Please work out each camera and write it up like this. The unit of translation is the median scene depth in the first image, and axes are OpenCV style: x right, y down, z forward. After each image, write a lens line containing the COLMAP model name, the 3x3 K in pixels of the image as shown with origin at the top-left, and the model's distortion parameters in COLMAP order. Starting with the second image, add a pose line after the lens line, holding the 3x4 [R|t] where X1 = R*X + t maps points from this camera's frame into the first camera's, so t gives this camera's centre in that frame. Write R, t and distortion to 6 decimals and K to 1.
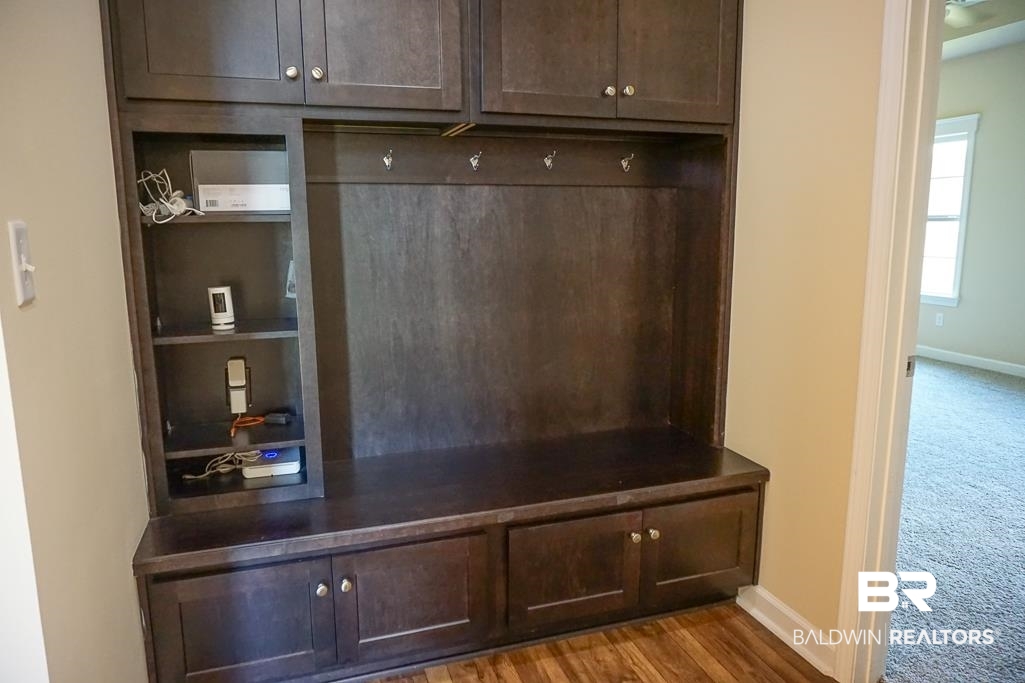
lens RADIAL K [[692.8, 0, 512.5], [0, 692.8, 341.5], [0, 0, 1]] dist [-0.047783, 0.041098]
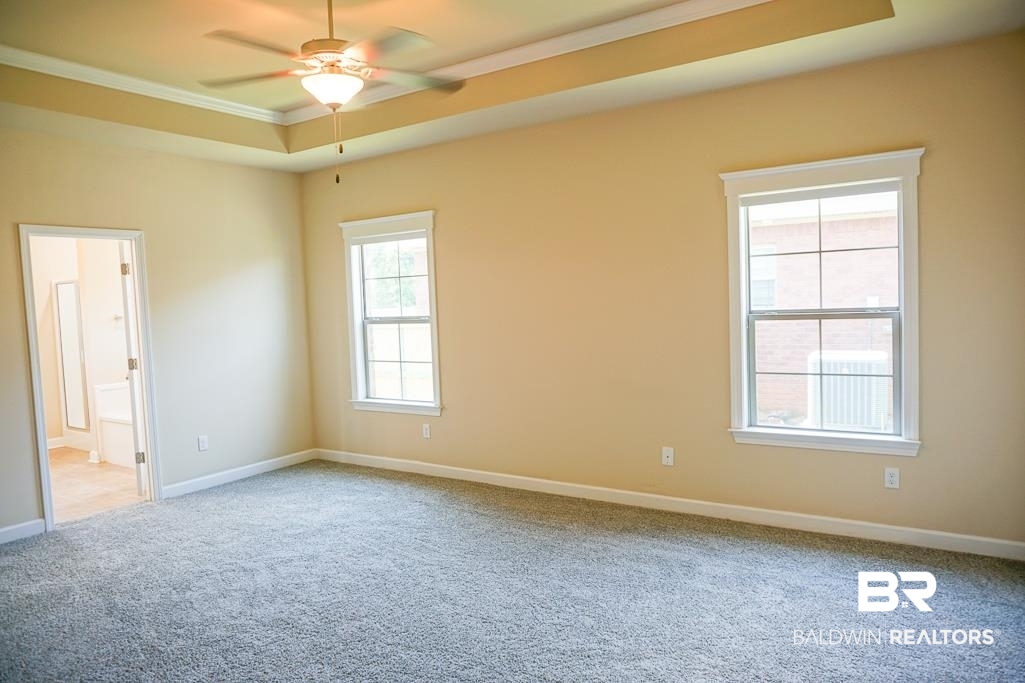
lens RADIAL K [[692.8, 0, 512.5], [0, 692.8, 341.5], [0, 0, 1]] dist [-0.047783, 0.041098]
pose [[0.798897, -0.065666, 0.597873, 0.187494], [0.138420, 0.987414, -0.076512, -0.066714], [-0.585324, 0.143883, 0.797931, 0.199952]]
